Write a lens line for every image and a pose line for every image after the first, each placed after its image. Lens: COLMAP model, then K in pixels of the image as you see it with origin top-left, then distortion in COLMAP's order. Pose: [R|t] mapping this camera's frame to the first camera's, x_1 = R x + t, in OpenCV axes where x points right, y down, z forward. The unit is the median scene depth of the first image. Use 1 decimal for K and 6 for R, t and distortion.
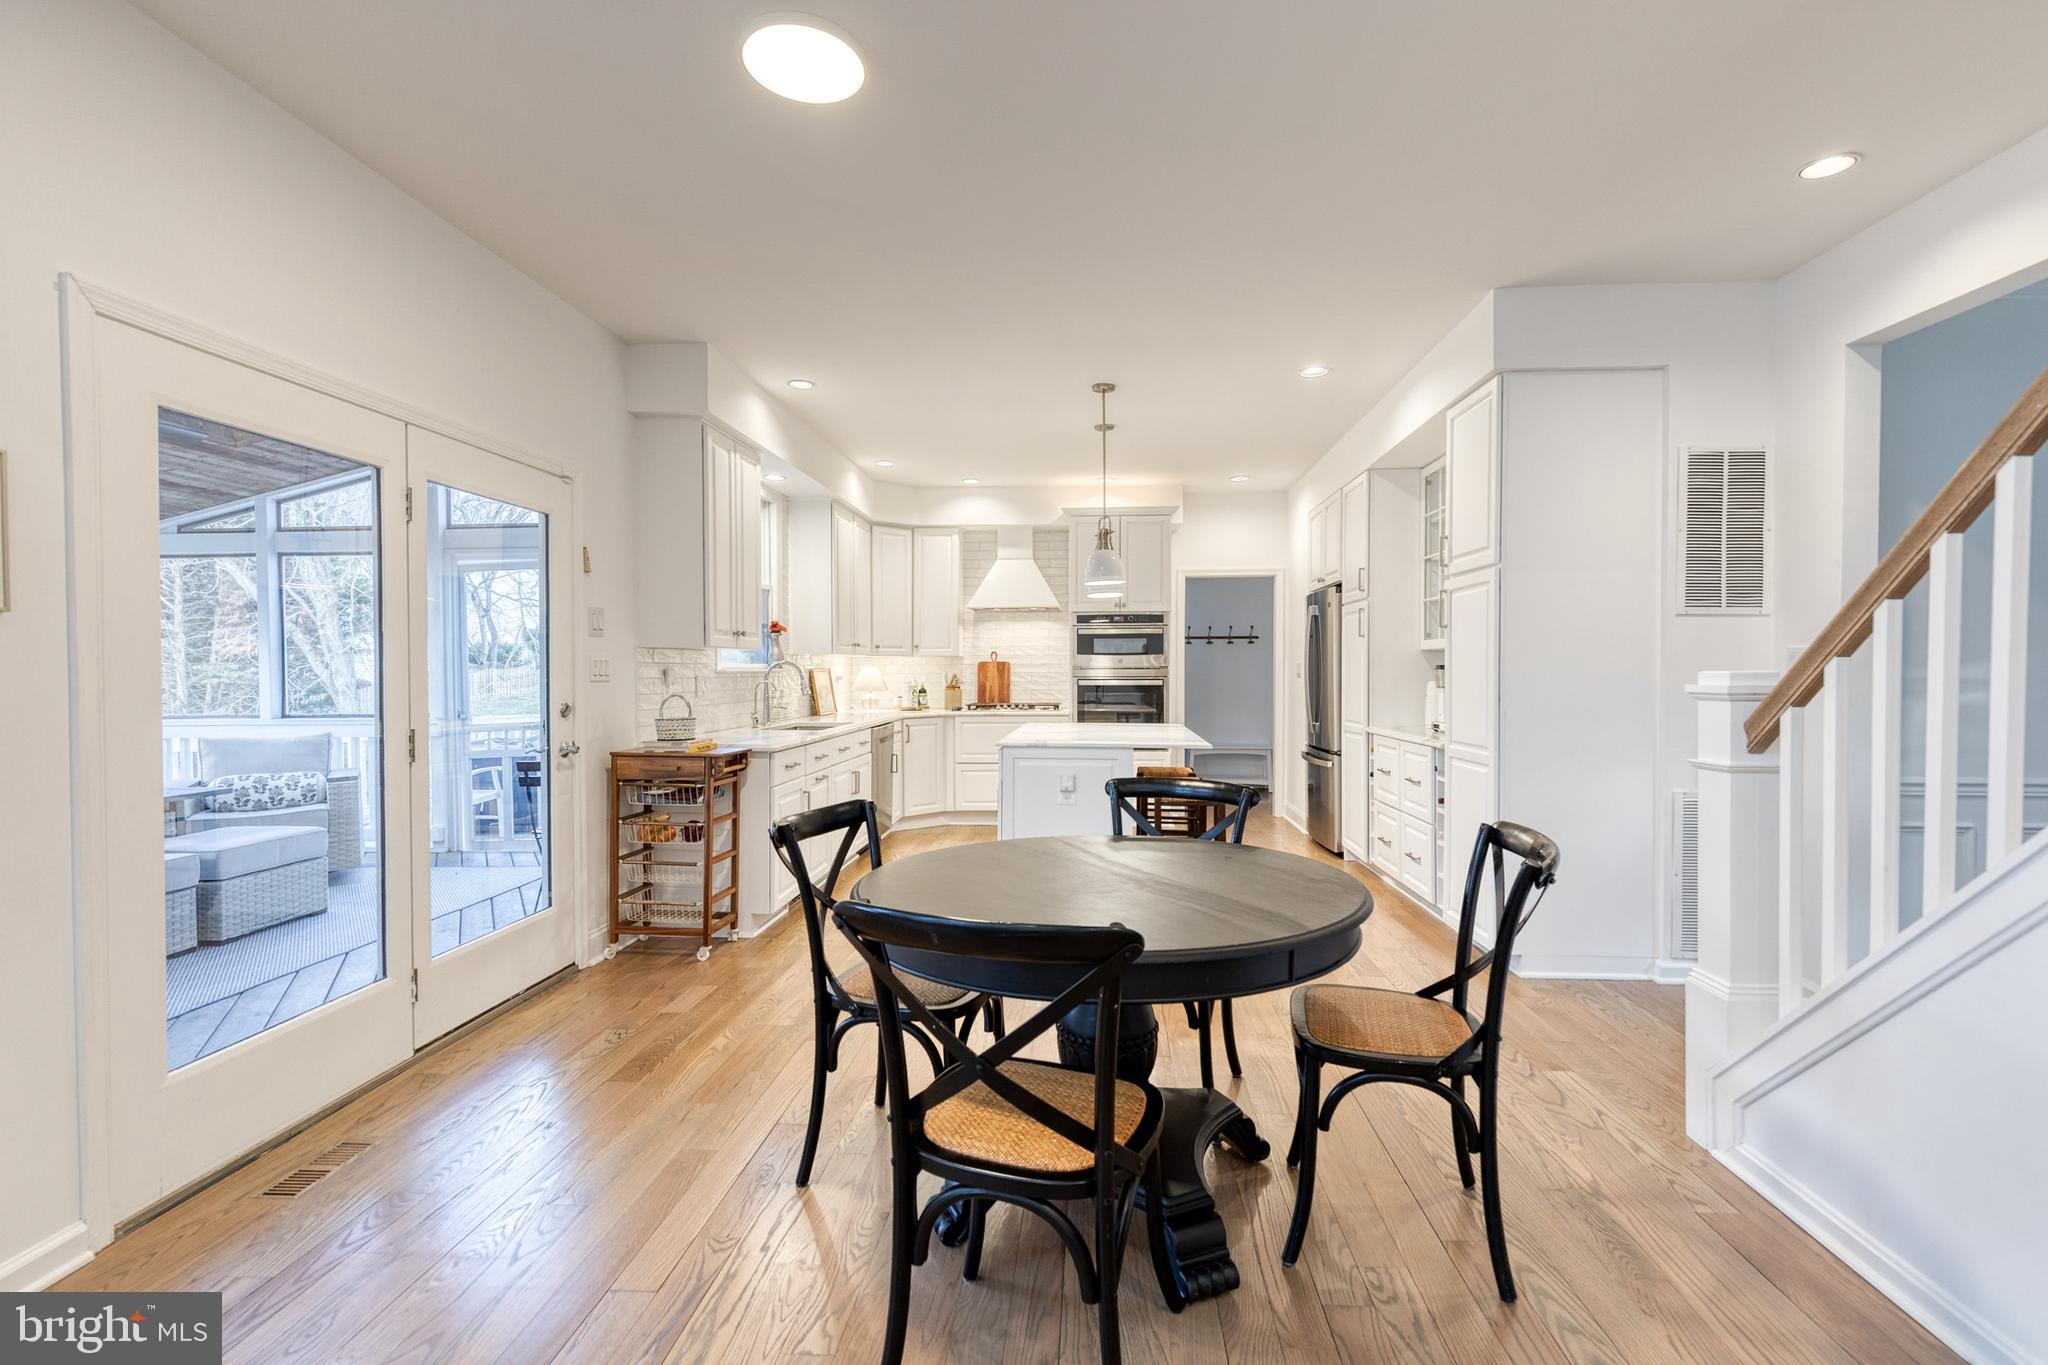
lens RADIAL K [[927.8, 0, 1039.2], [0, 927.8, 679.2], [0, 0, 1]] dist [0.011957, -0.002063]
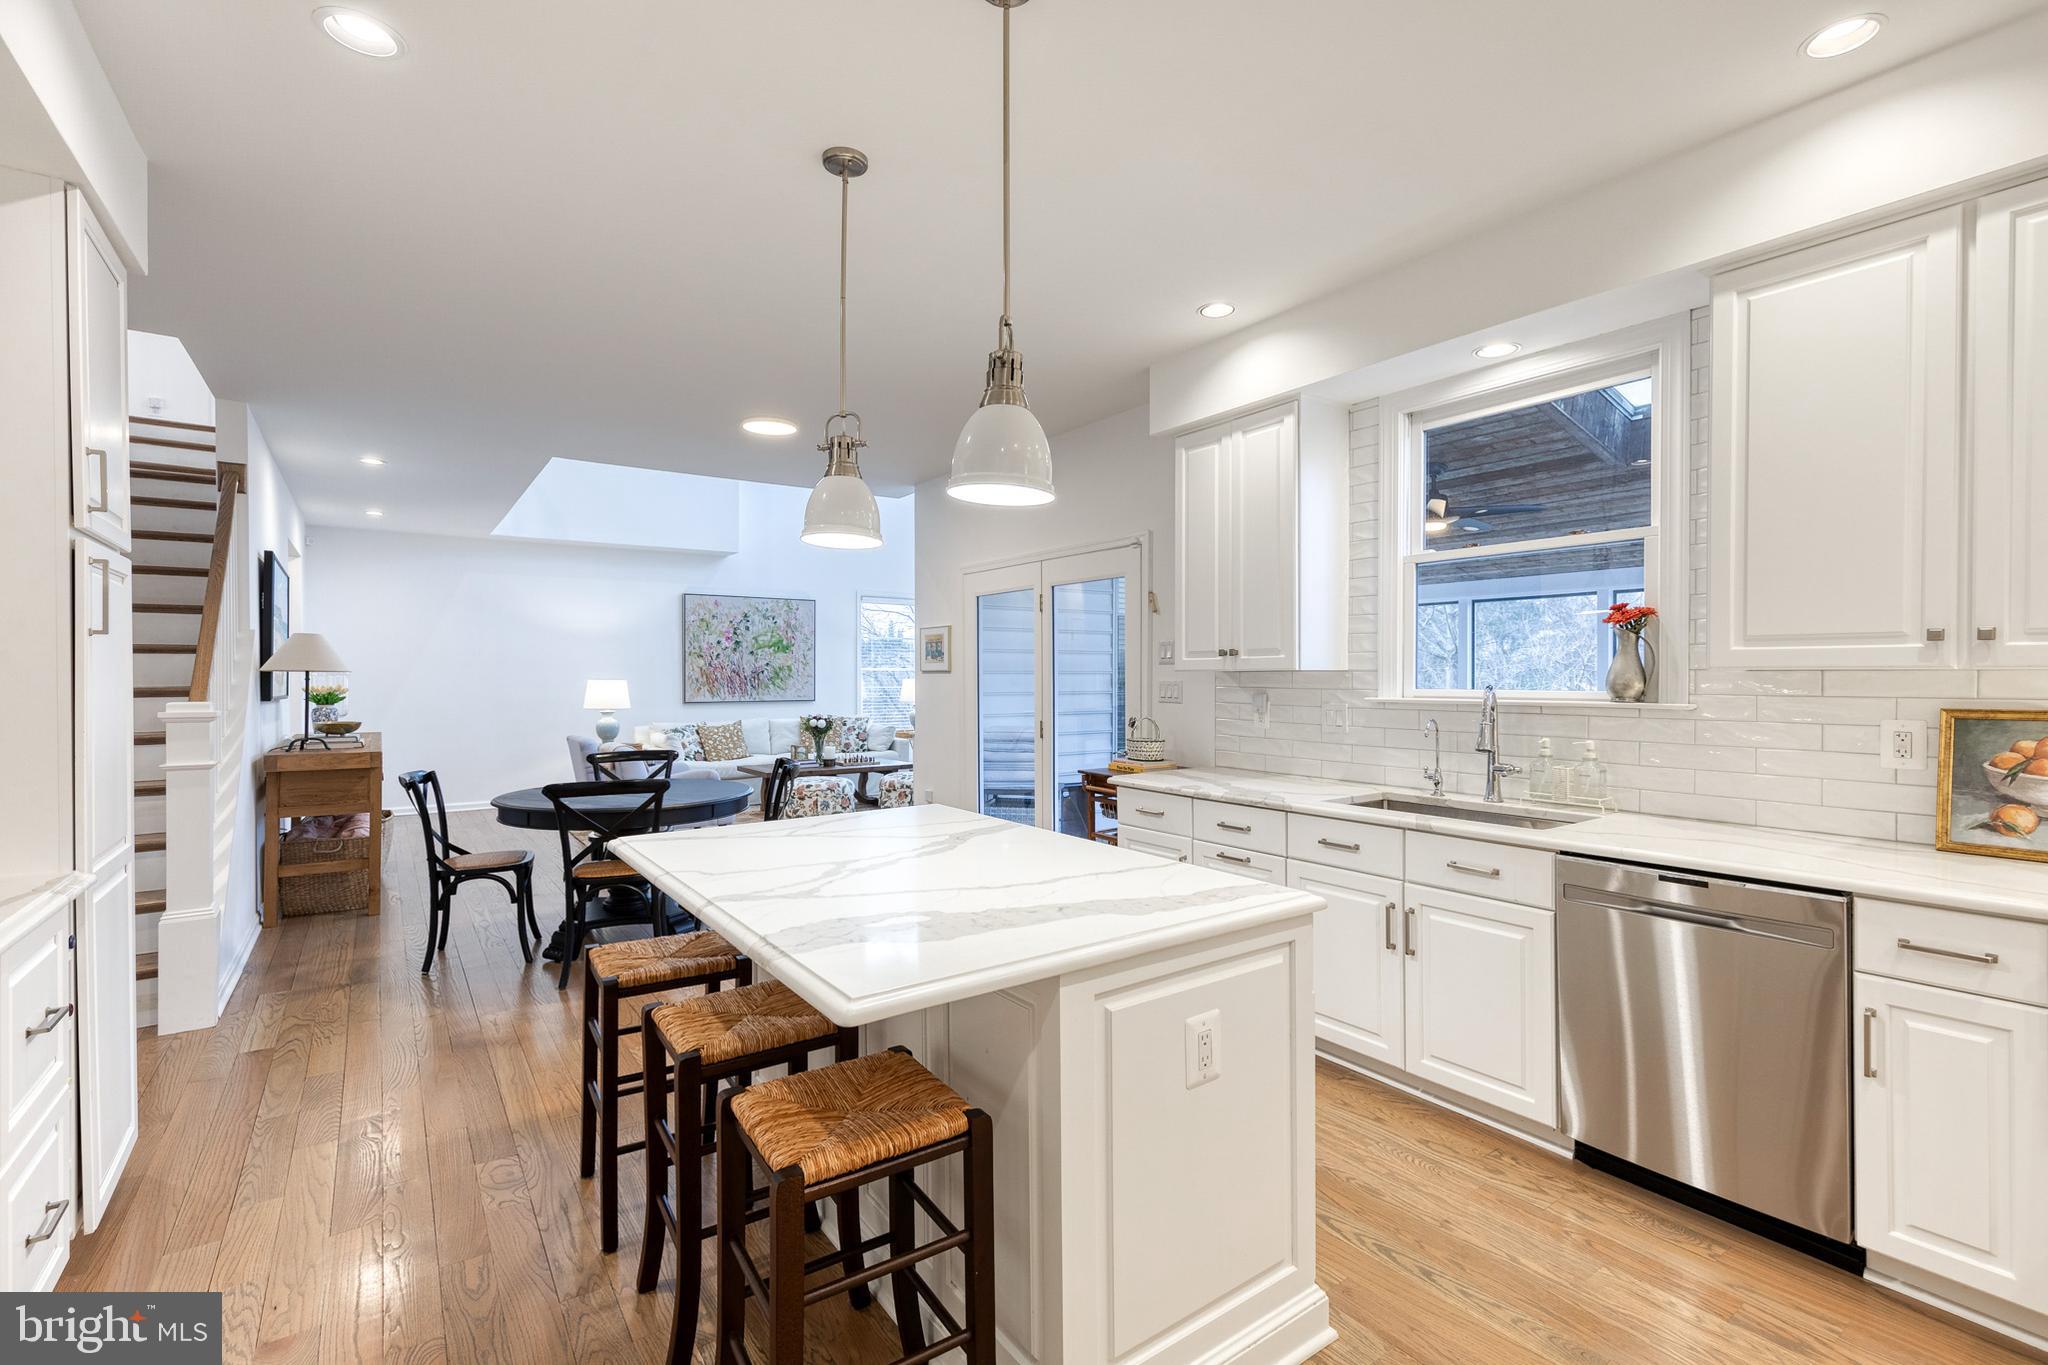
lens RADIAL K [[927.8, 0, 1063.2], [0, 927.8, 685.1], [0, 0, 1]] dist [0.011957, -0.002063]
pose [[-0.761441, 0.011750, -0.648127, 0.341465], [-0.003923, 0.999734, 0.022733, -0.040762], [0.648222, 0.019853, -0.761193, 1.610988]]
